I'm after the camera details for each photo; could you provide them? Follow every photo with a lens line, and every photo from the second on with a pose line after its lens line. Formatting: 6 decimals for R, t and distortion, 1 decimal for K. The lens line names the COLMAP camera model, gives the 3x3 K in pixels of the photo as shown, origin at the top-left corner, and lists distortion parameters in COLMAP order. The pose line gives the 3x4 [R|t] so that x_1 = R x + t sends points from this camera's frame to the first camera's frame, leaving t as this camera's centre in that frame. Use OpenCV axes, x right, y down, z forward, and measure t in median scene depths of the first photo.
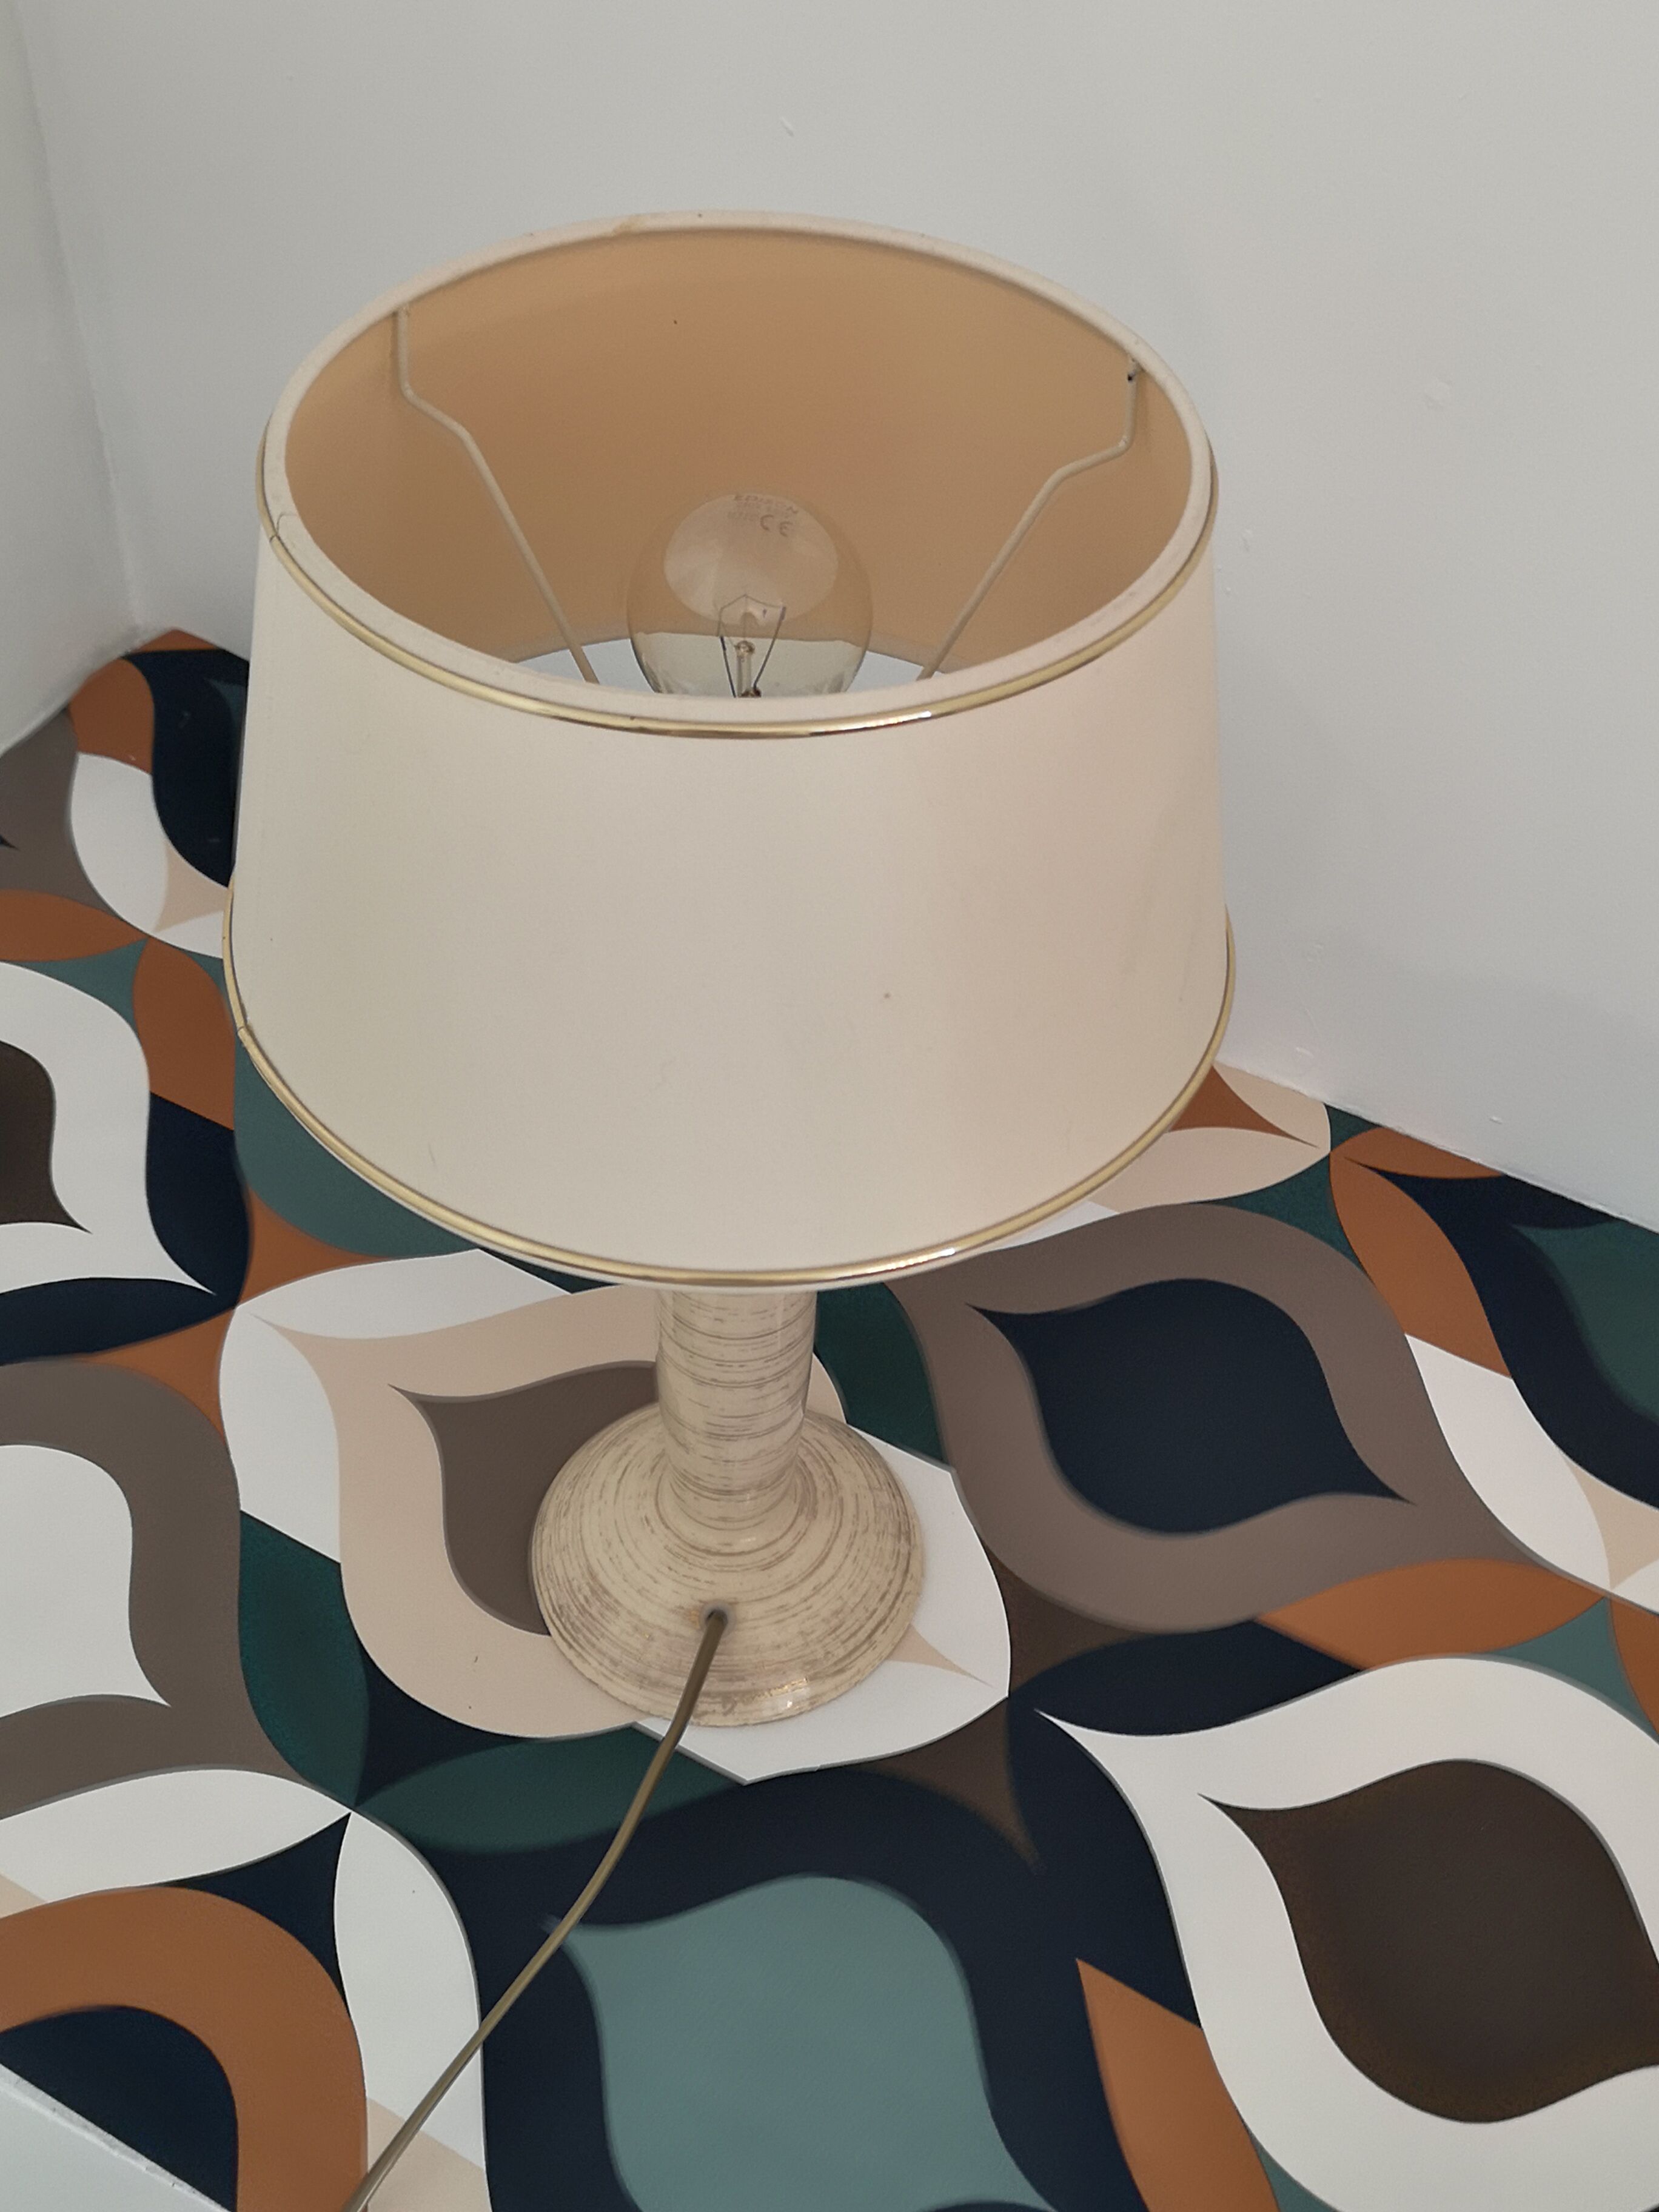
lens RADIAL K [[2547.0, 0, 829.5], [0, 2547.0, 1106.0], [0, 0, 1]] dist [0.055362, 0.003926]
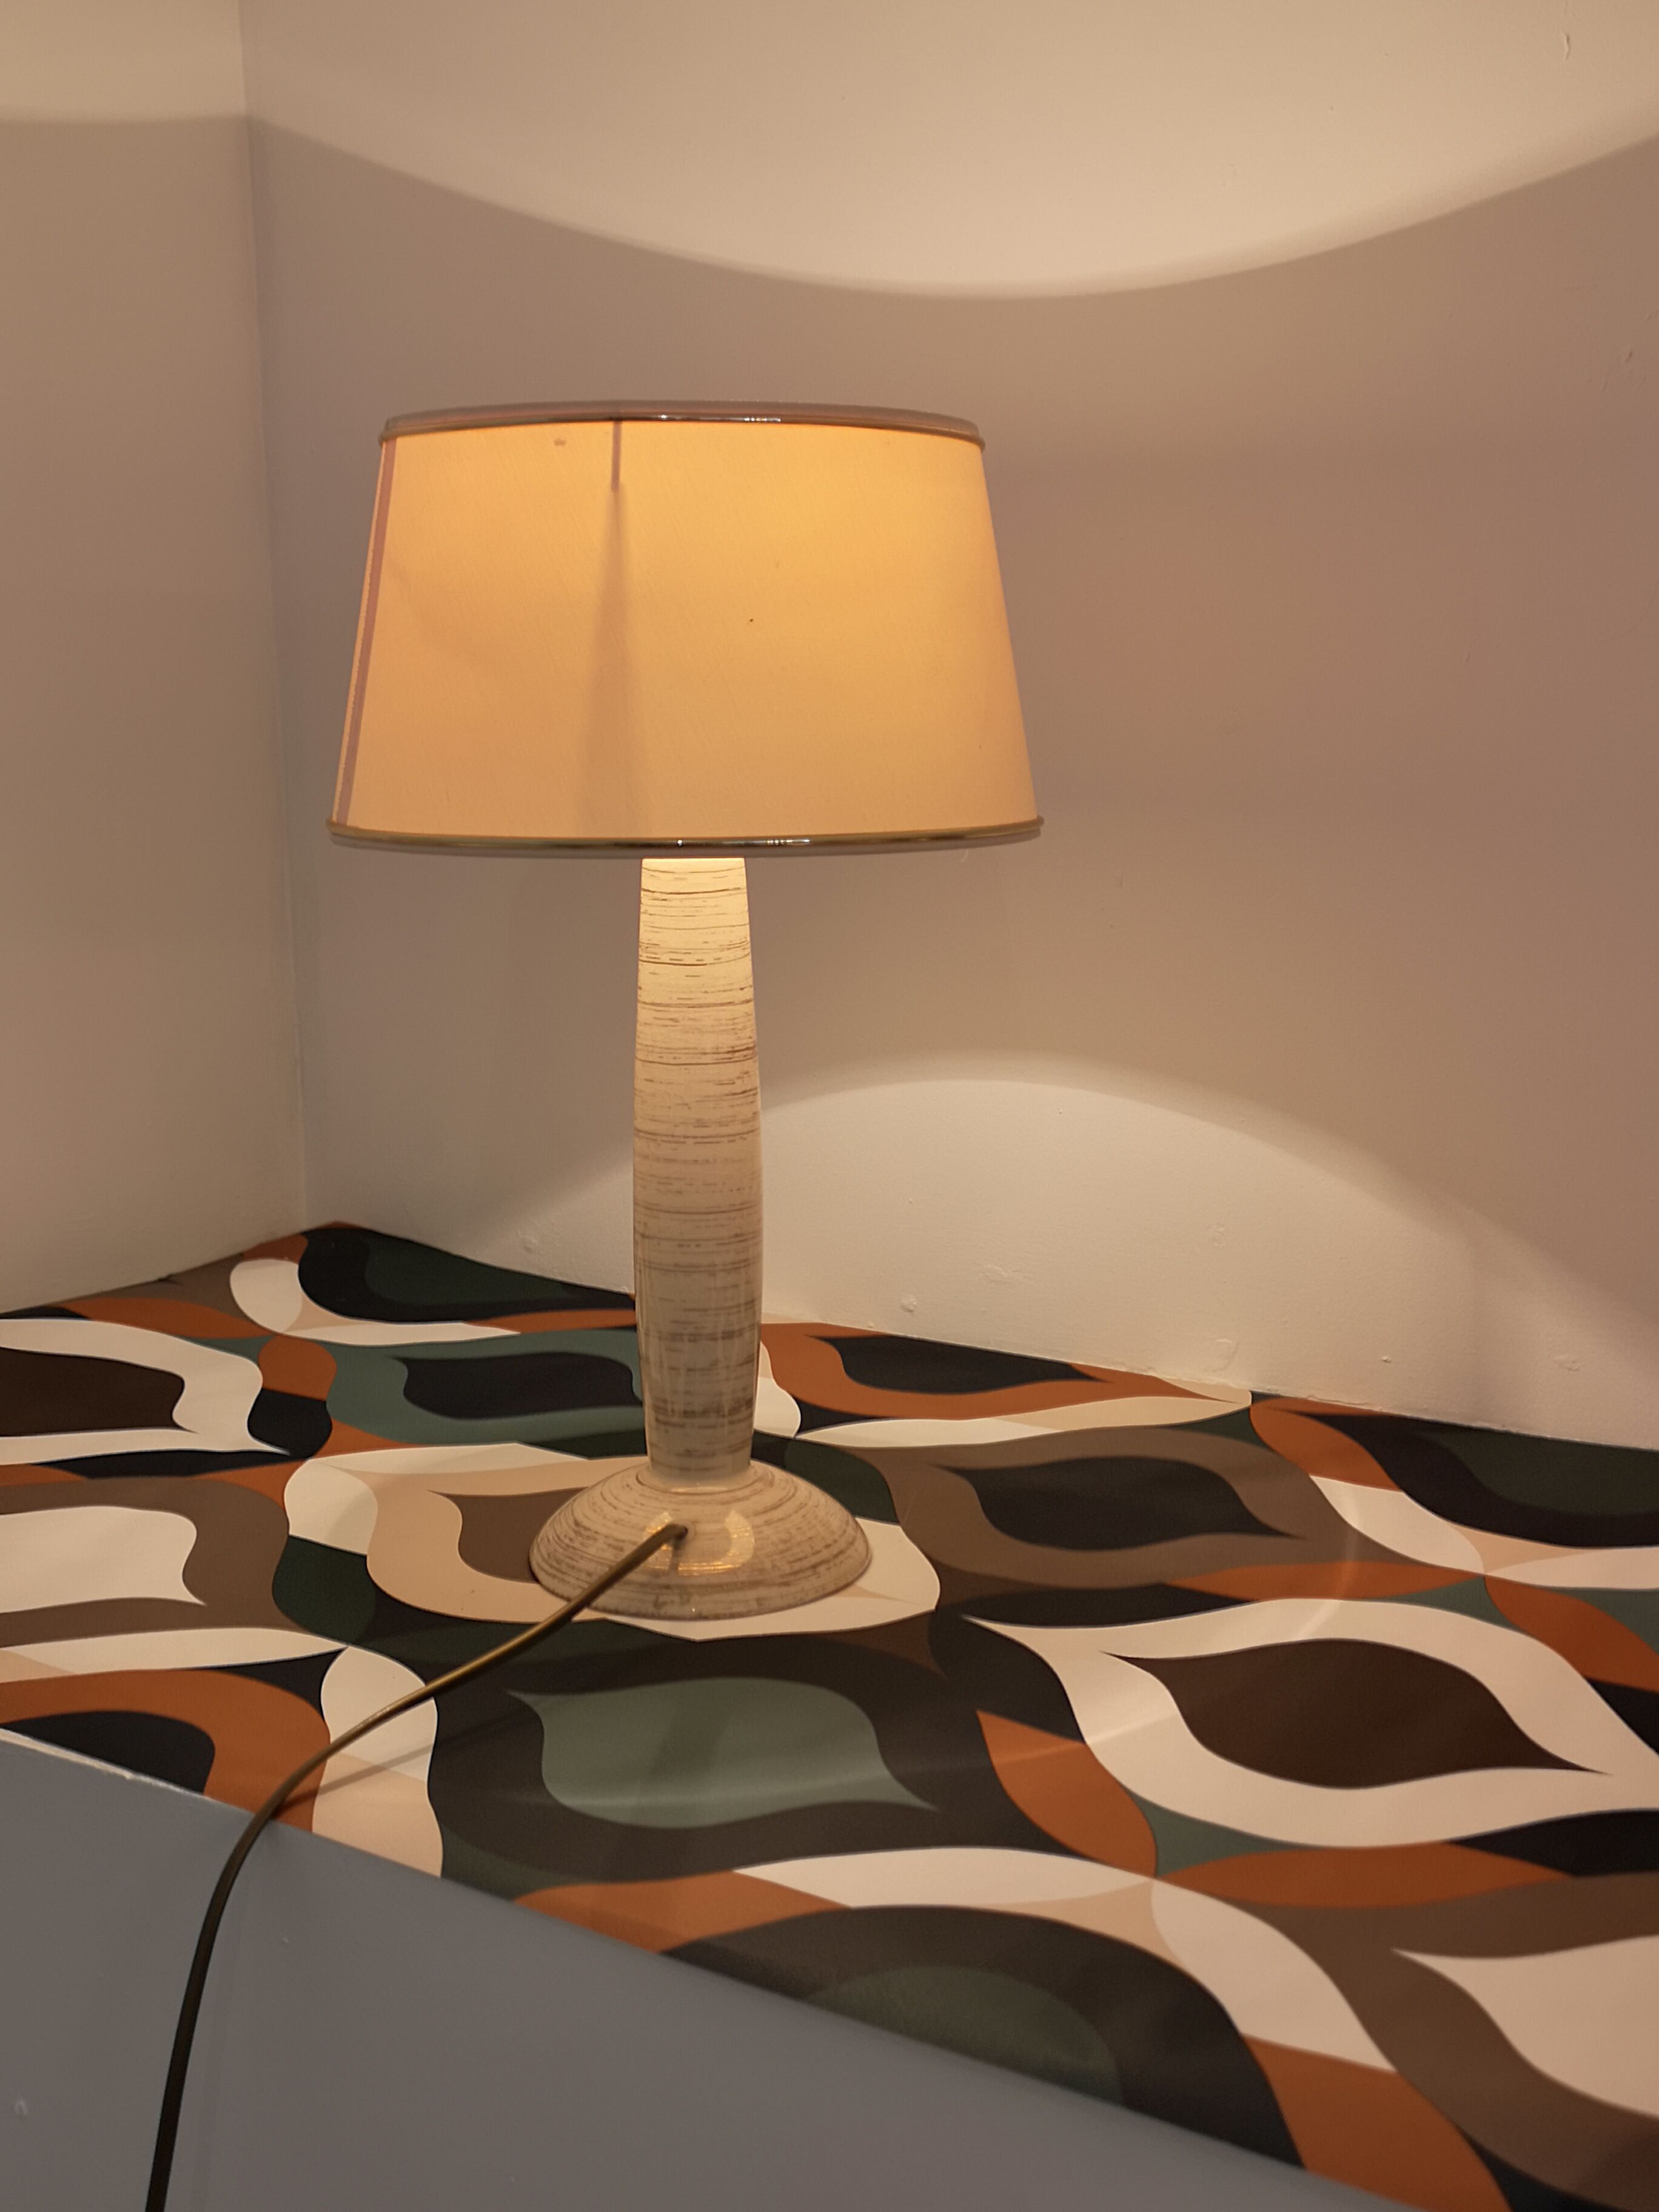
lens RADIAL K [[2550.1, 0, 803.4], [0, 2550.1, 1108.0], [0, 0, 1]] dist [0.049785, 0.005099]
pose [[0.996677, -0.027253, -0.076765, 0.105125], [-0.020446, 0.828515, -0.559593, 0.682560], [0.078852, 0.559303, 0.825204, -0.058484]]
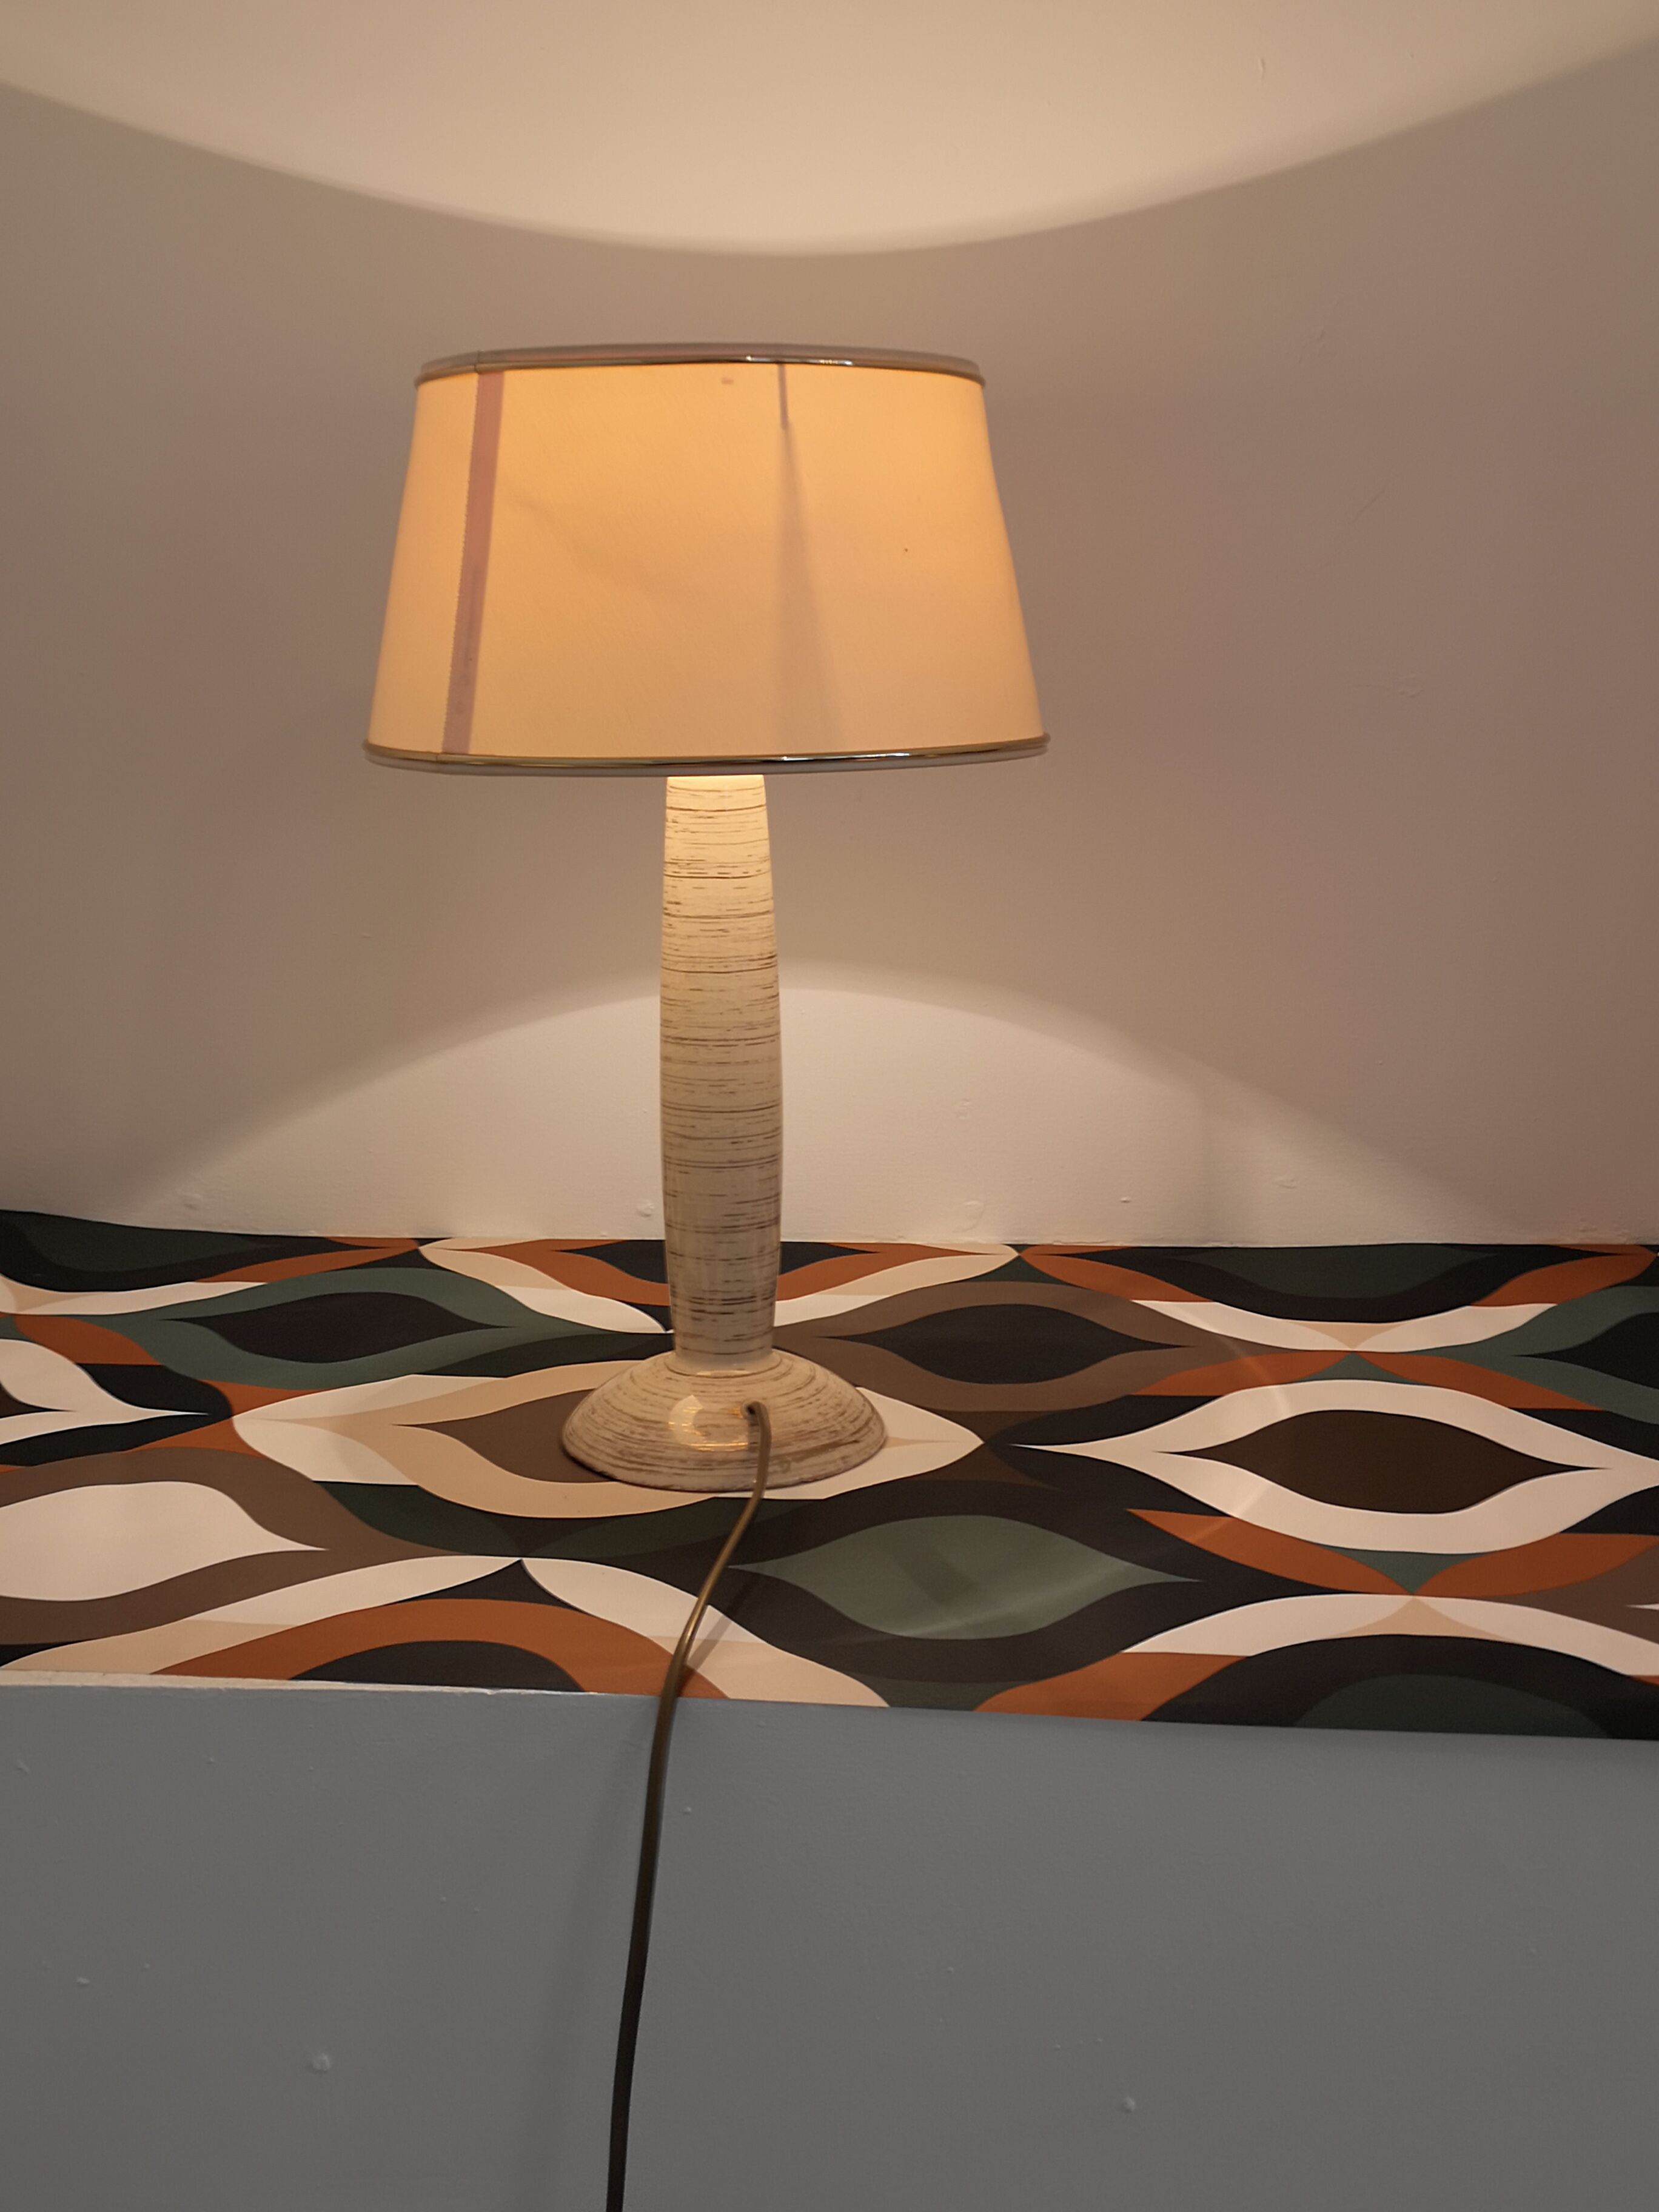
lens RADIAL K [[2547.0, 0, 829.5], [0, 2547.0, 1106.0], [0, 0, 1]] dist [0.055362, 0.003926]
pose [[0.925326, -0.119317, 0.359911, -0.433912], [0.294037, 0.825111, -0.482425, 0.680314], [-0.239405, 0.552228, 0.798580, -0.076204]]
